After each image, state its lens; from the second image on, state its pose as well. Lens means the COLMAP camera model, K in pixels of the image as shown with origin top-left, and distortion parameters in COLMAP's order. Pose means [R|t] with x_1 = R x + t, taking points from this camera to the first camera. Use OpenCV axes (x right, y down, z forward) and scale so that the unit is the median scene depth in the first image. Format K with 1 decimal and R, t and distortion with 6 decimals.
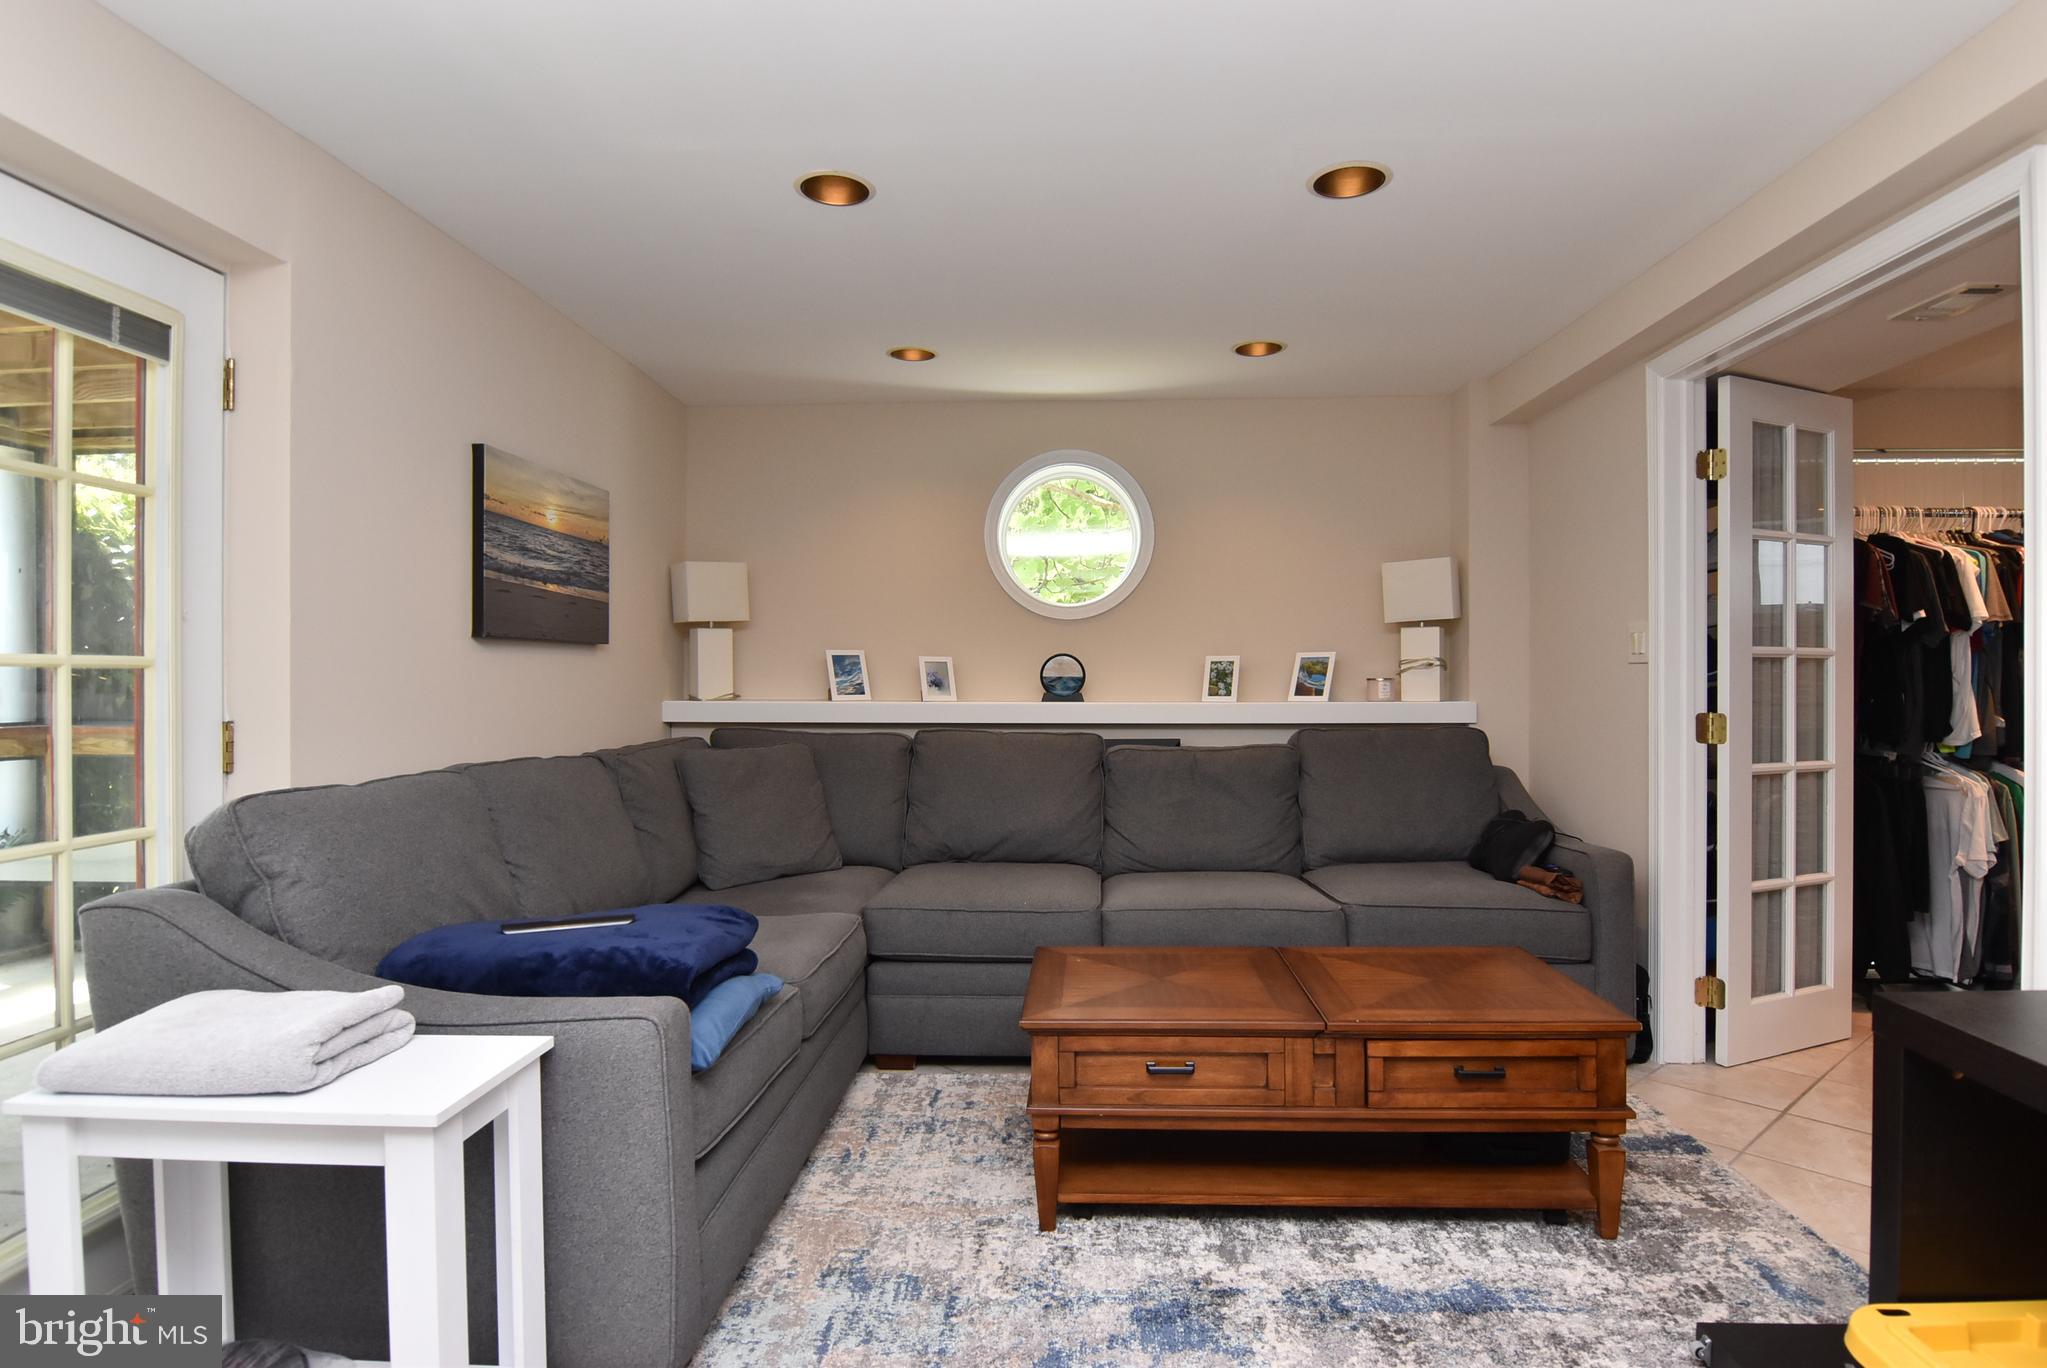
lens RADIAL K [[1088.0, 0, 1029.0], [0, 1088.0, 684.9], [0, 0, 1]] dist [0.002962, -0.017796]
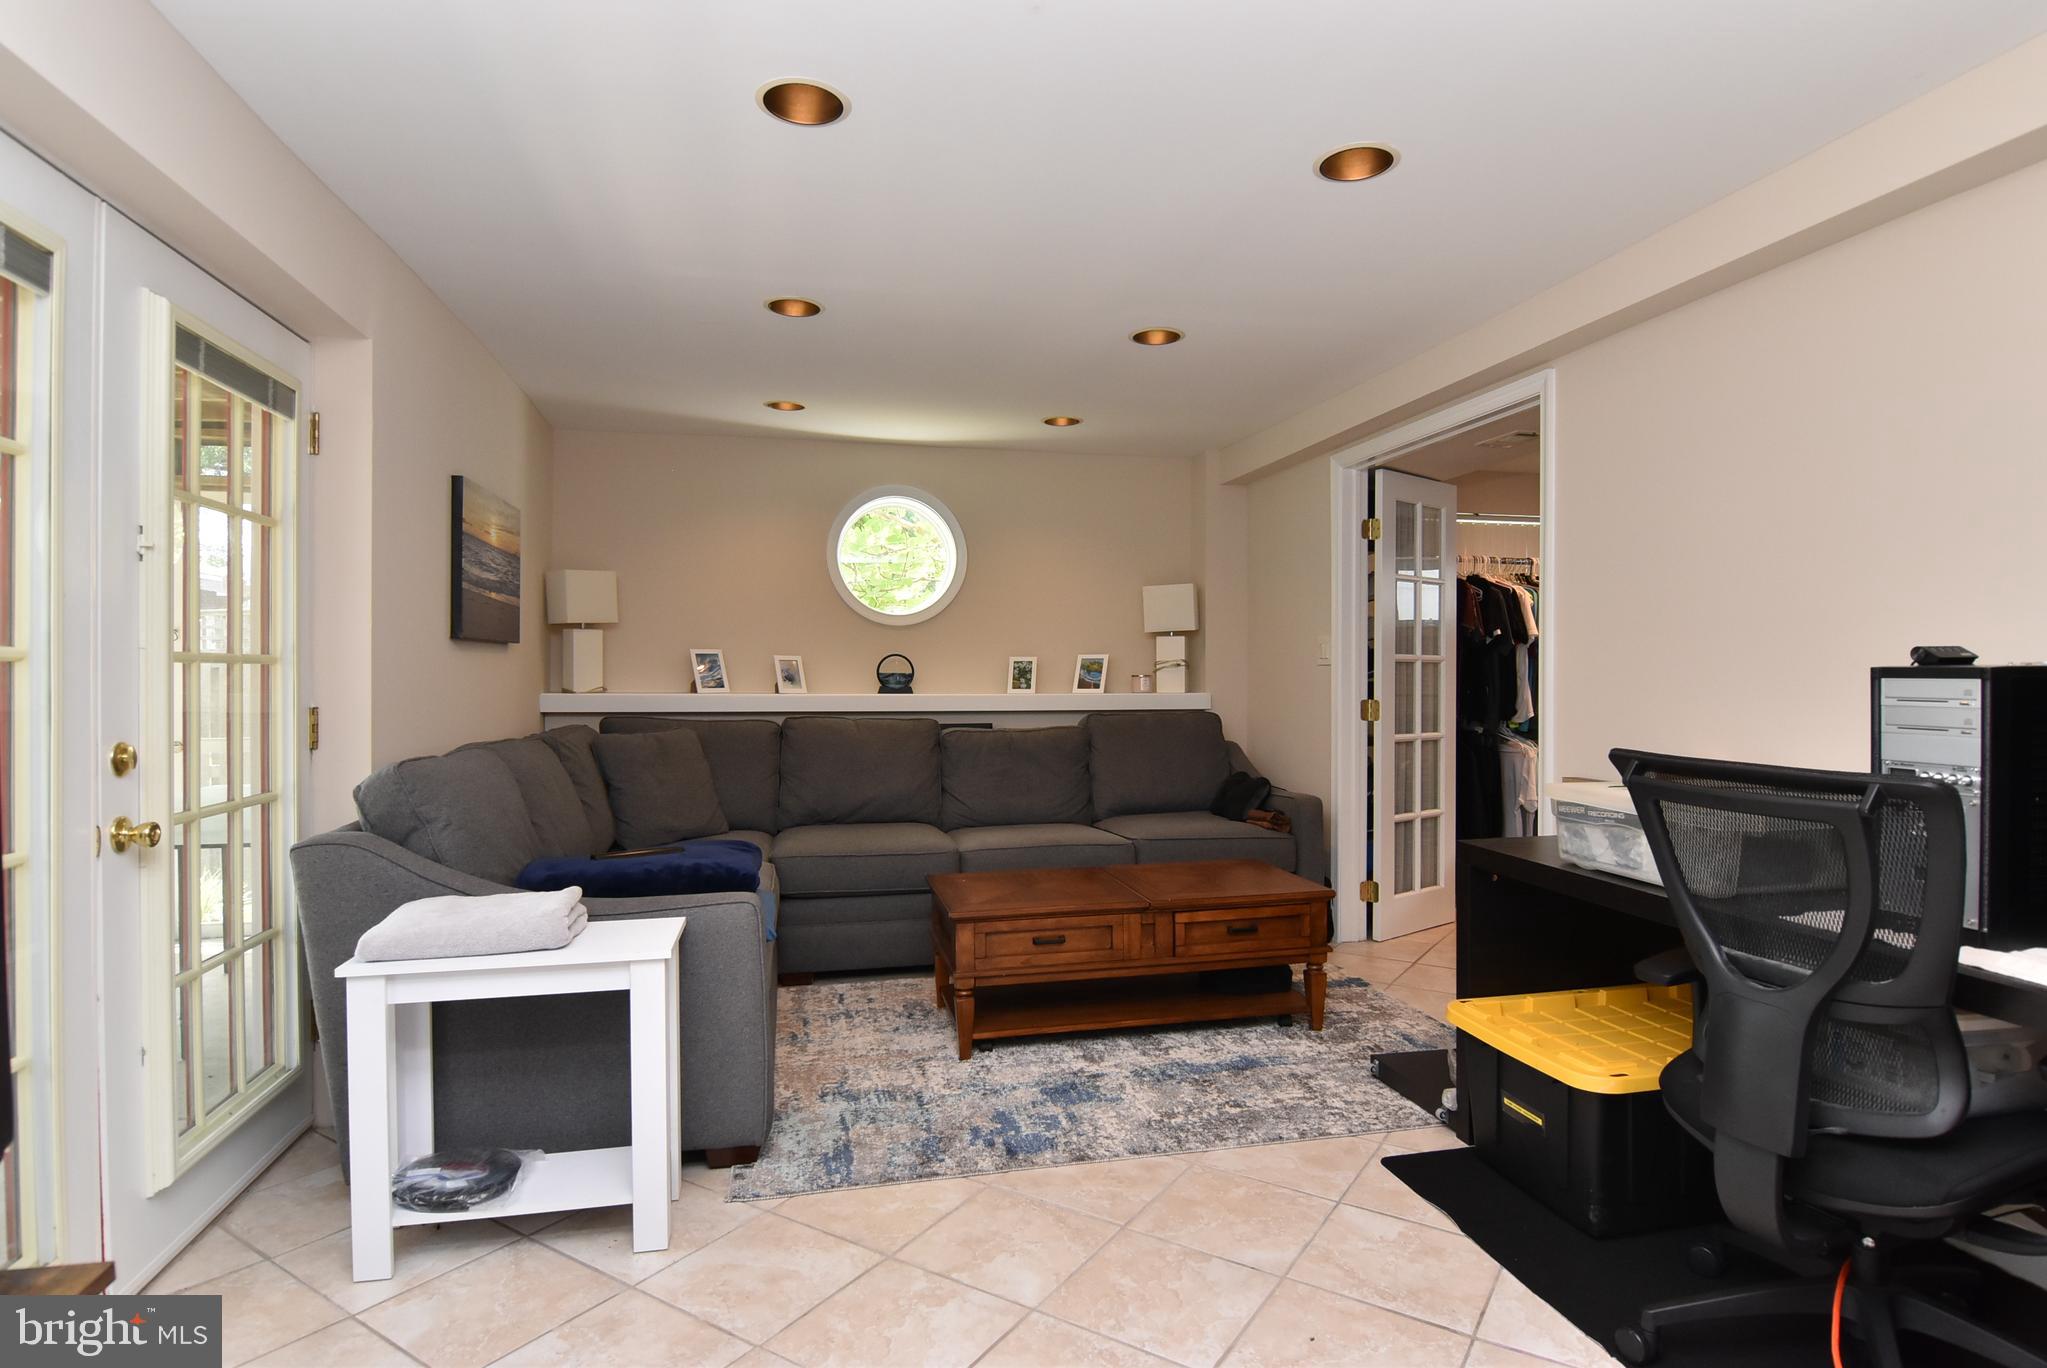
lens RADIAL K [[1088.0, 0, 1029.0], [0, 1088.0, 684.9], [0, 0, 1]] dist [0.002962, -0.017796]
pose [[0.964260, 0.000414, 0.264956, -0.196076], [-0.001363, 0.999993, 0.003398, 0.001811], [-0.264953, -0.003638, 0.964255, -0.280539]]
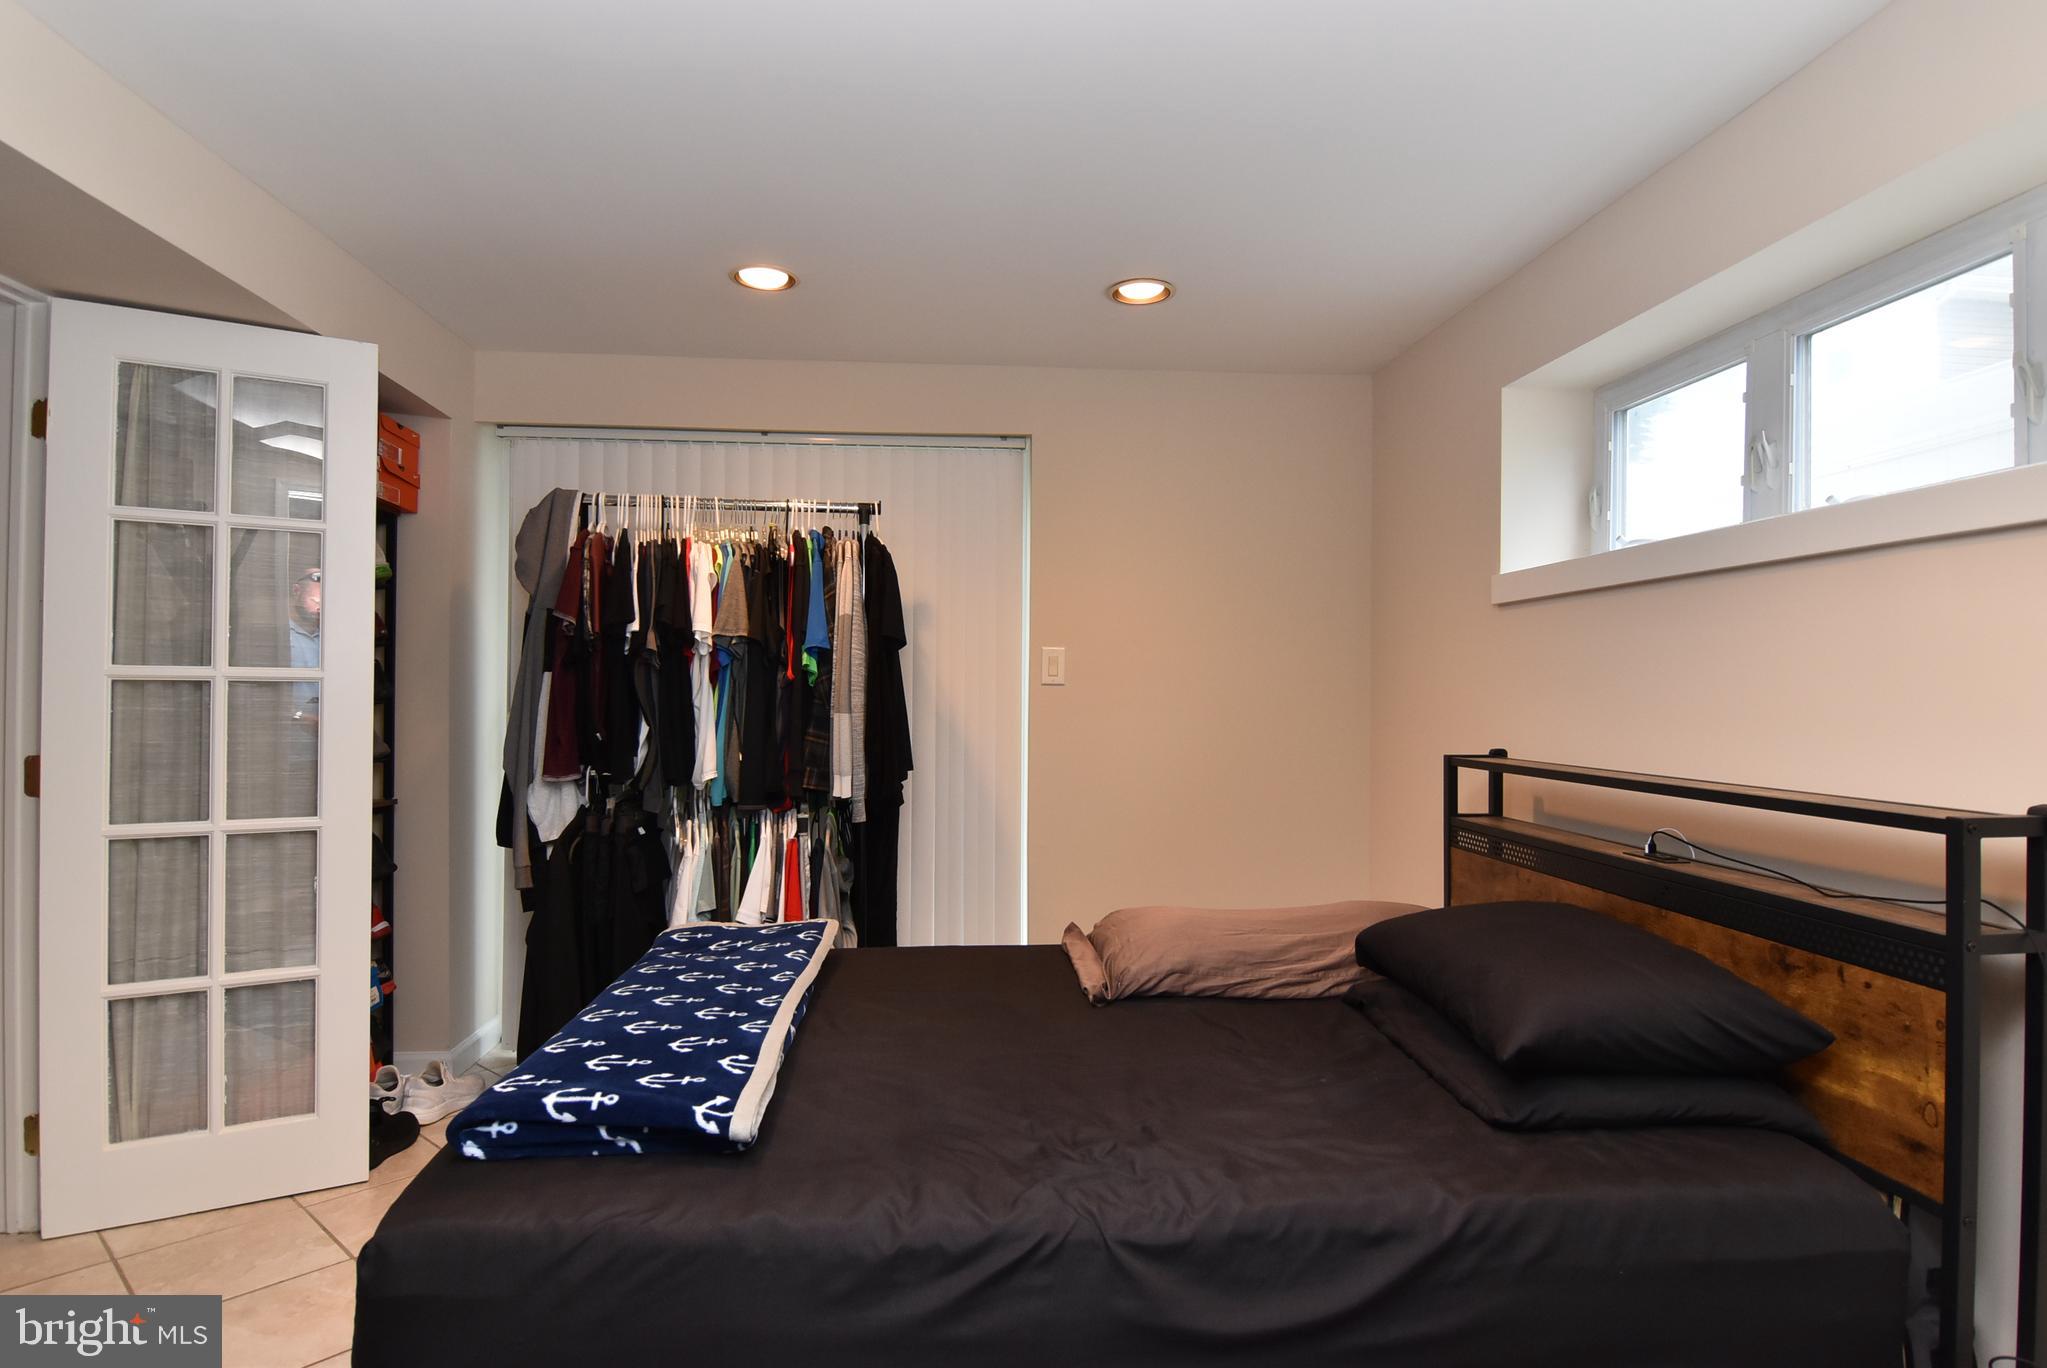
lens RADIAL K [[1088.0, 0, 1029.0], [0, 1088.0, 684.9], [0, 0, 1]] dist [0.002962, -0.017796]
pose [[0.990524, 0.011690, 0.136840, 1.169052], [-0.010795, 0.999915, -0.007285, -0.023571], [-0.136913, 0.005739, 0.990566, 0.182215]]
